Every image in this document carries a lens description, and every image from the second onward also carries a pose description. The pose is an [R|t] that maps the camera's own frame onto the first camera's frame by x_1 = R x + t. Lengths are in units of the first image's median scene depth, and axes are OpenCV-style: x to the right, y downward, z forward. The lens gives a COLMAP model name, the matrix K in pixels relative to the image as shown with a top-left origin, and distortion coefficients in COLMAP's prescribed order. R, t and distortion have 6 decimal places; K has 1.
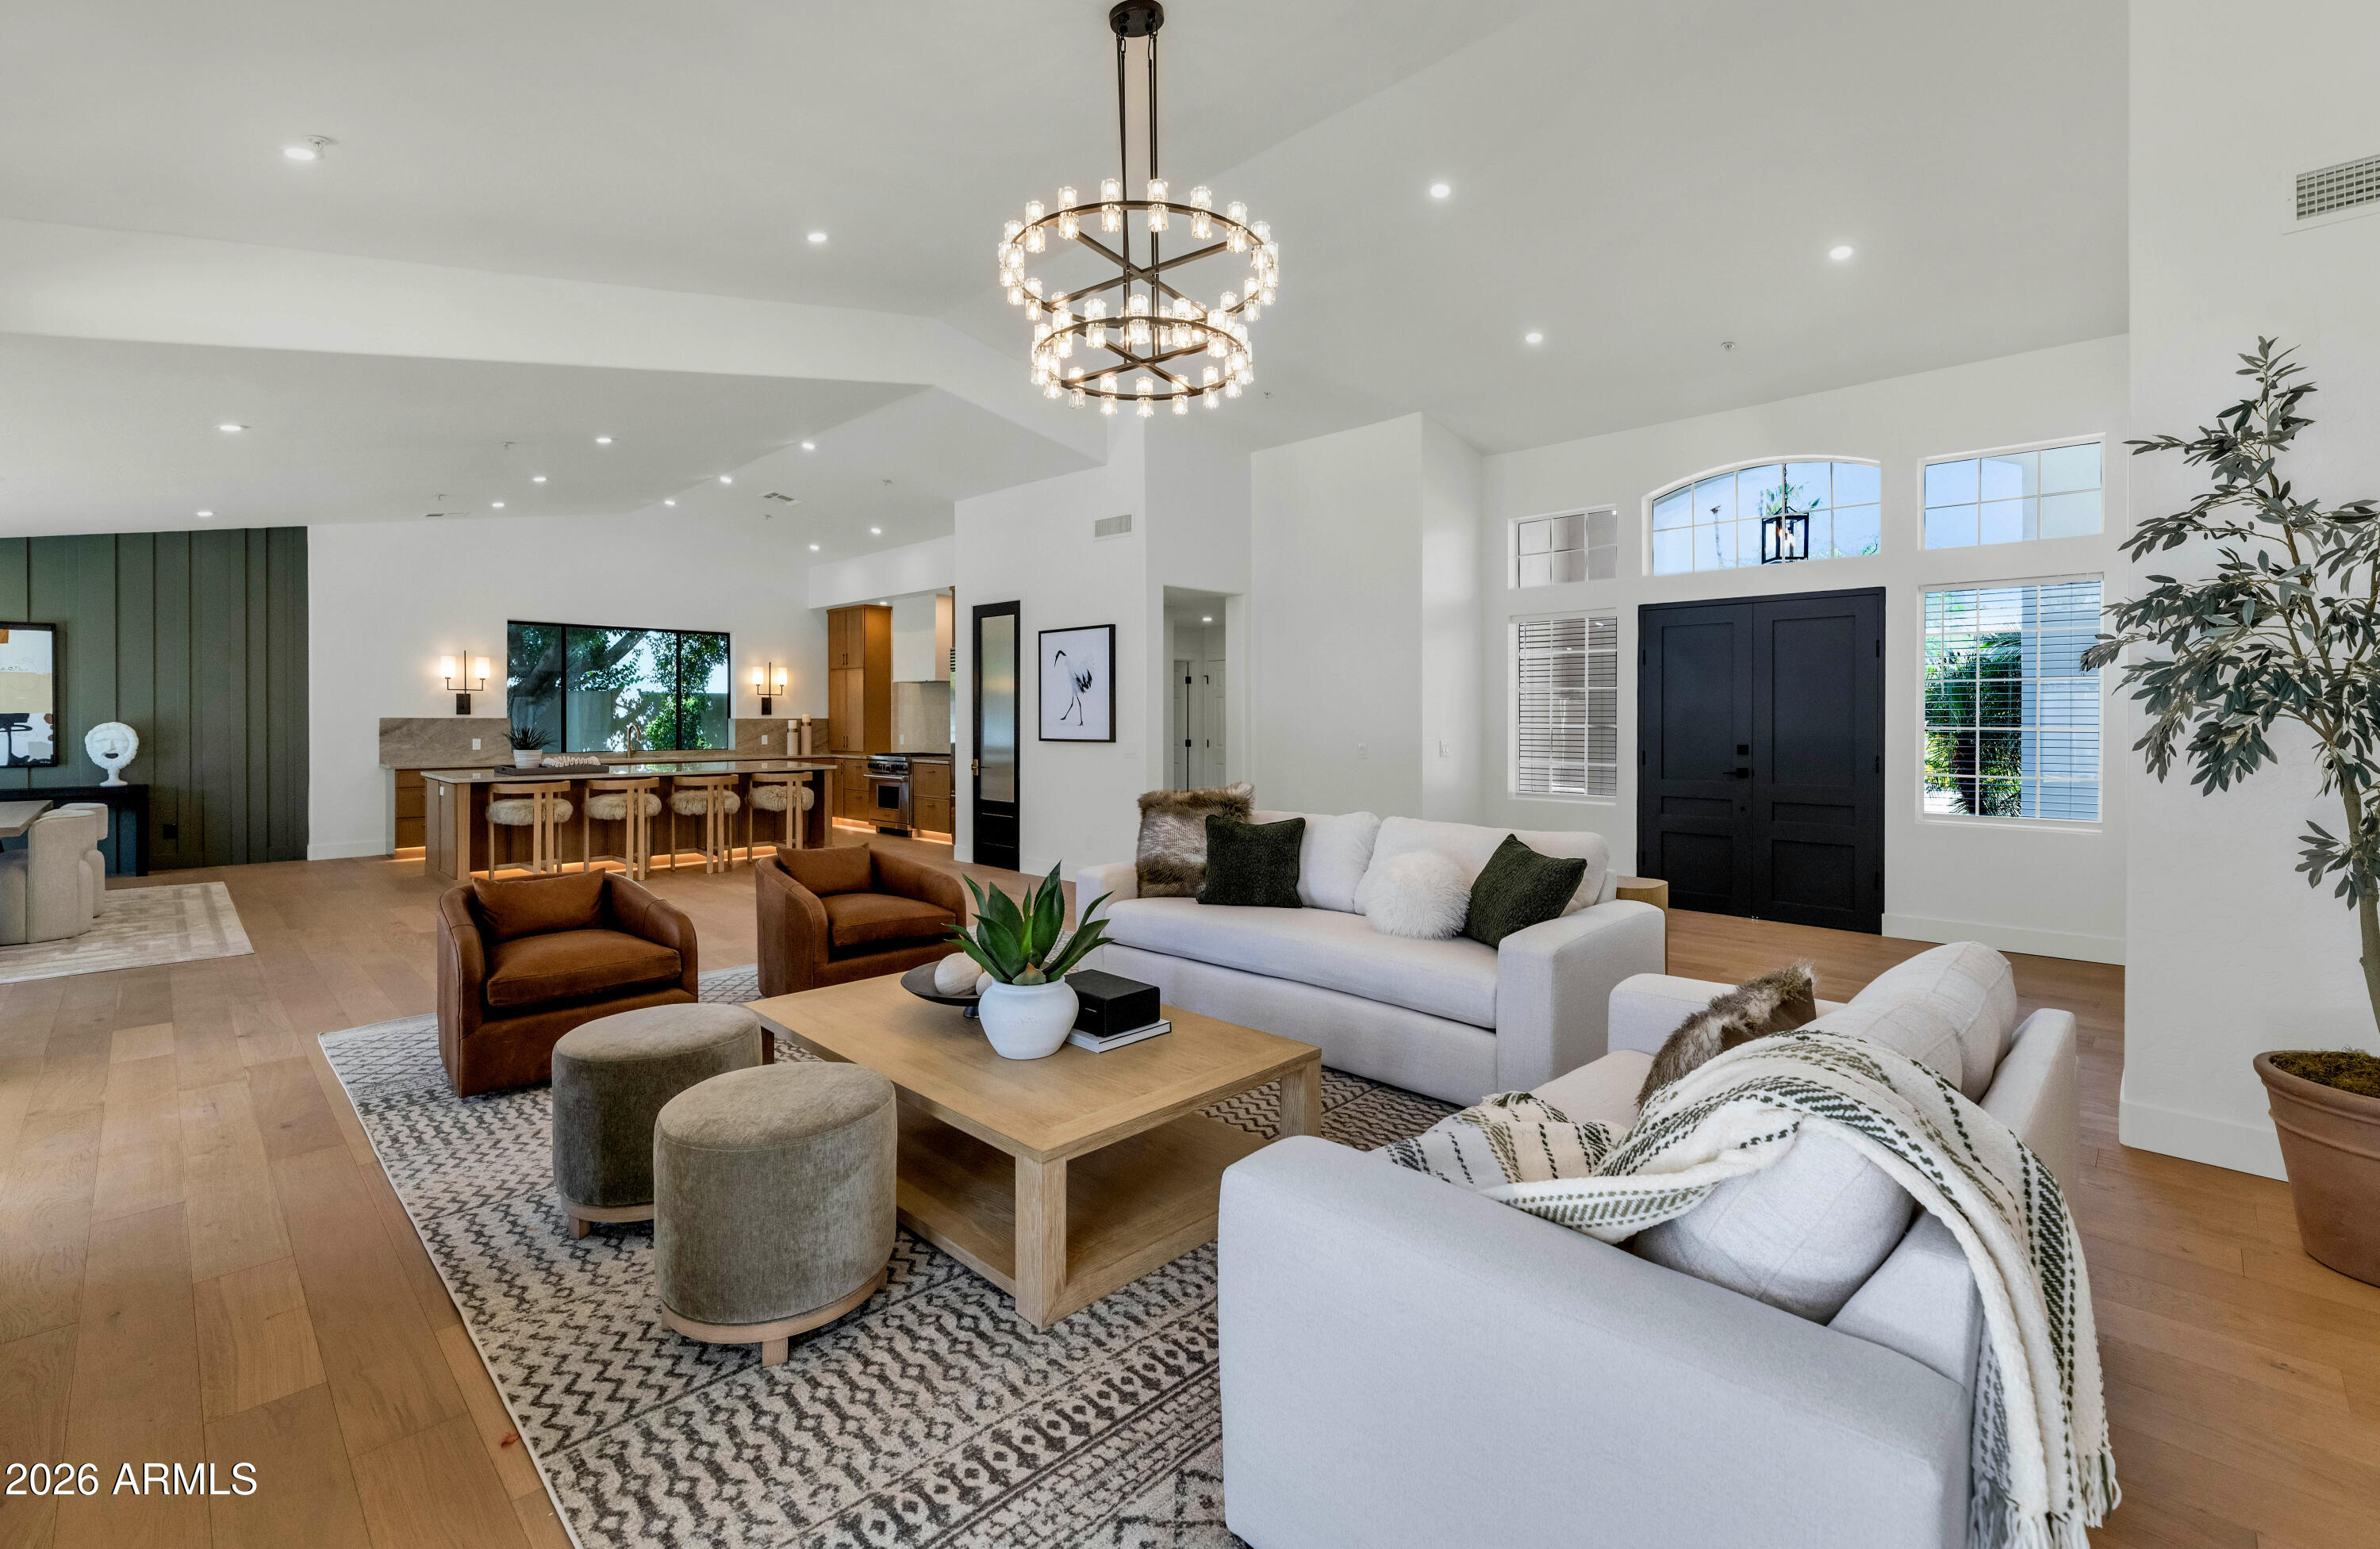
lens RADIAL K [[1023.3, 0, 1213.2], [0, 1023.3, 720.4], [0, 0, 1]] dist [0.000014, -0.000049]
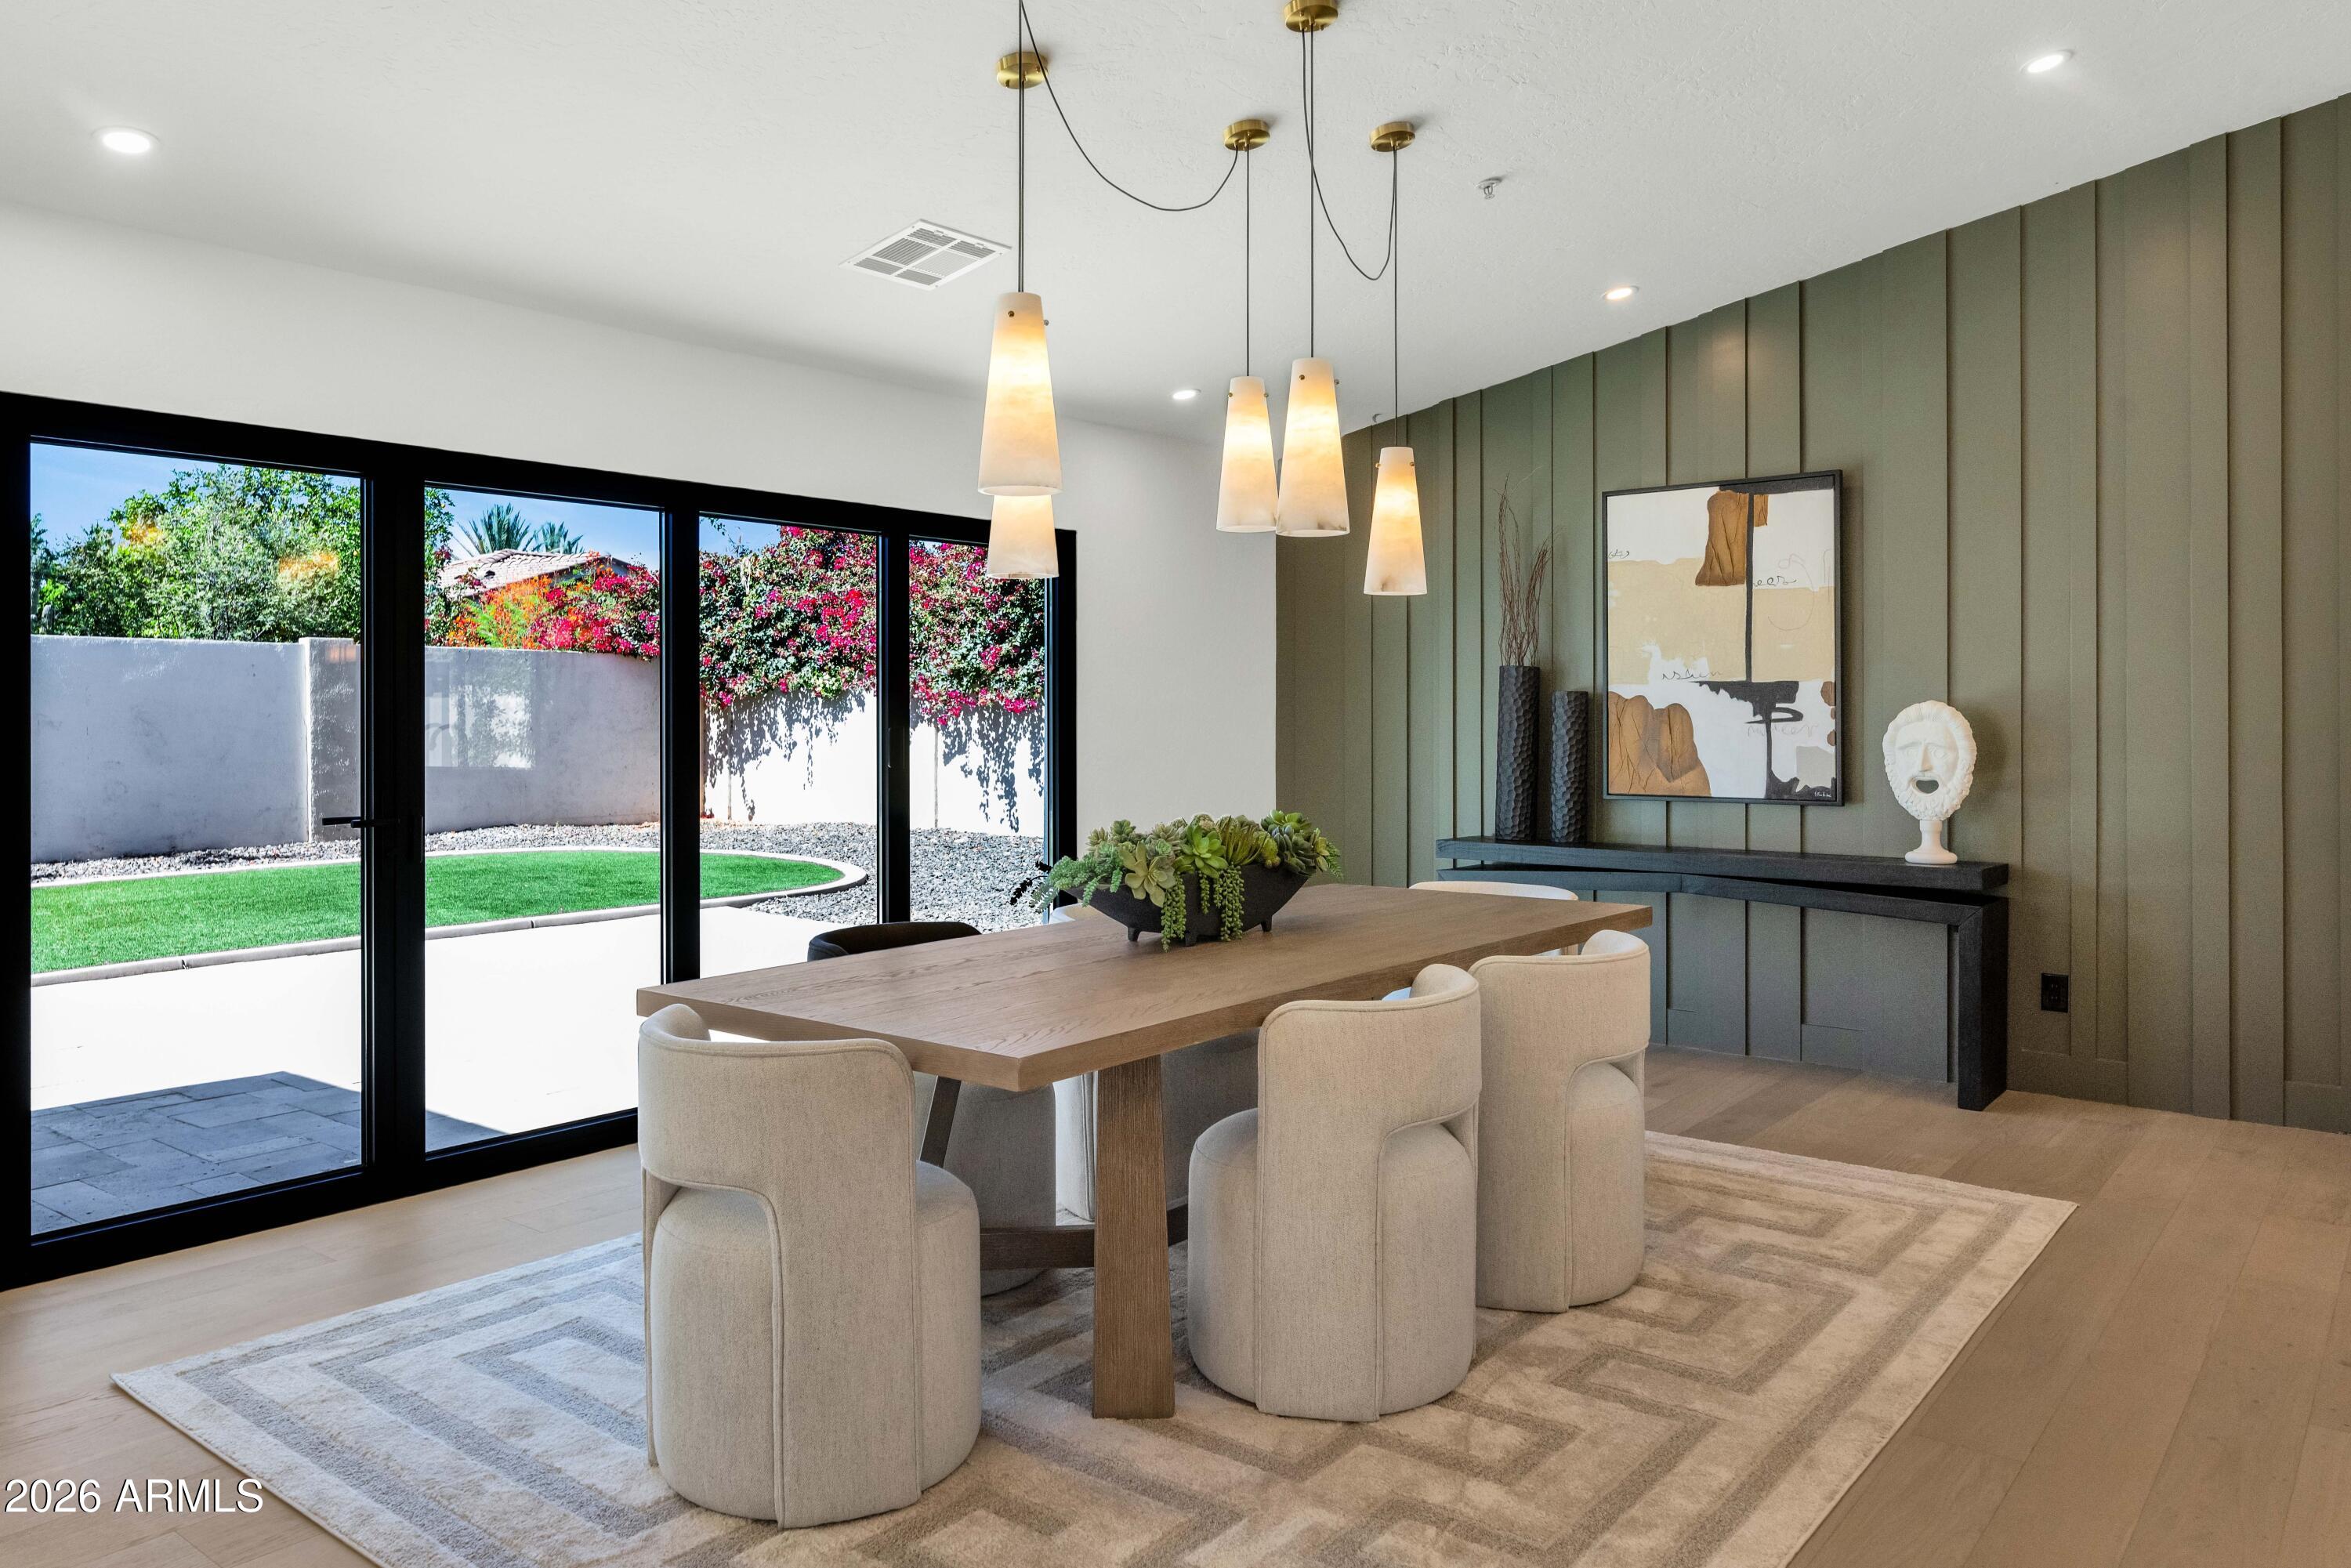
lens RADIAL K [[1656.8, 0, 1166.0], [0, 1656.8, 707.1], [0, 0, 1]] dist [0.000117, -0.001096]
pose [[0.096860, -0.003930, -0.995290, -0.418898], [-0.004438, 0.999981, -0.004380, 0.007195], [0.995288, 0.004841, 0.096840, 0.578266]]
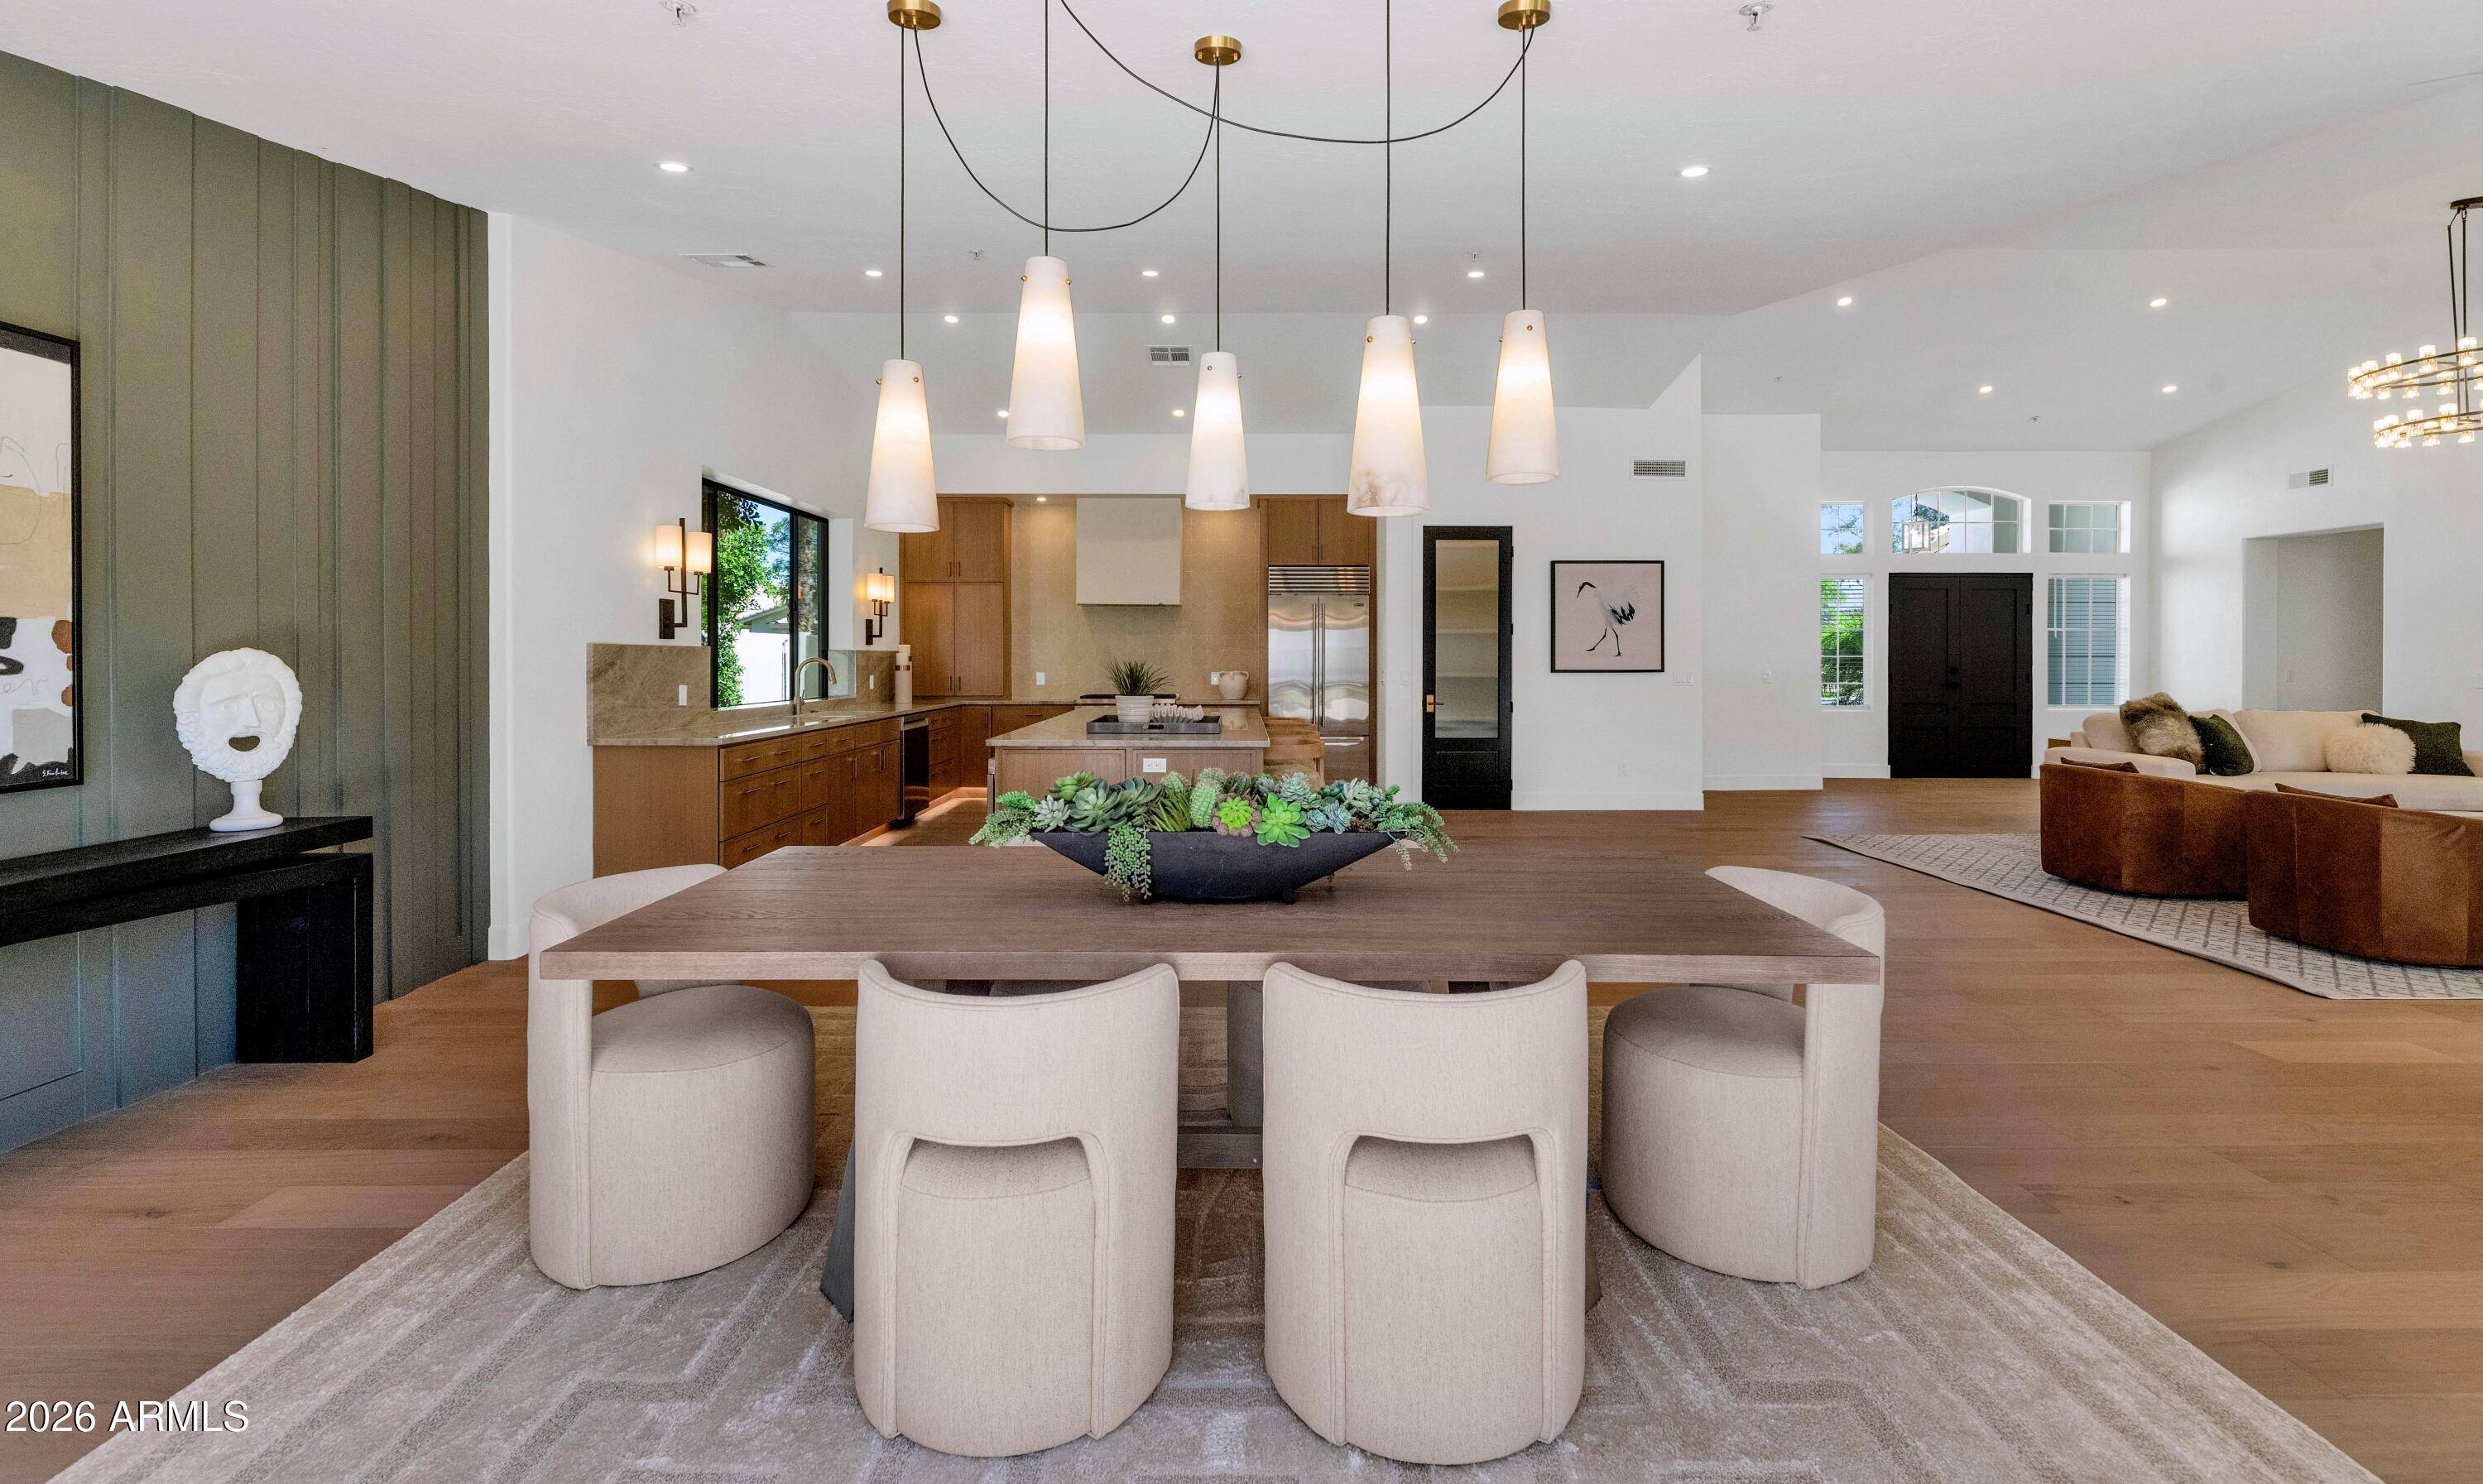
lens RADIAL K [[1032.7, 0, 1242.4], [0, 1032.7, 661.2], [0, 0, 1]] dist [0.000867, 0.000024]
pose [[0.713399, -0.003483, 0.700750, -0.968217], [0.002424, 0.999994, 0.002503, 0.005429], [-0.700754, -0.000087, 0.713403, 0.451208]]
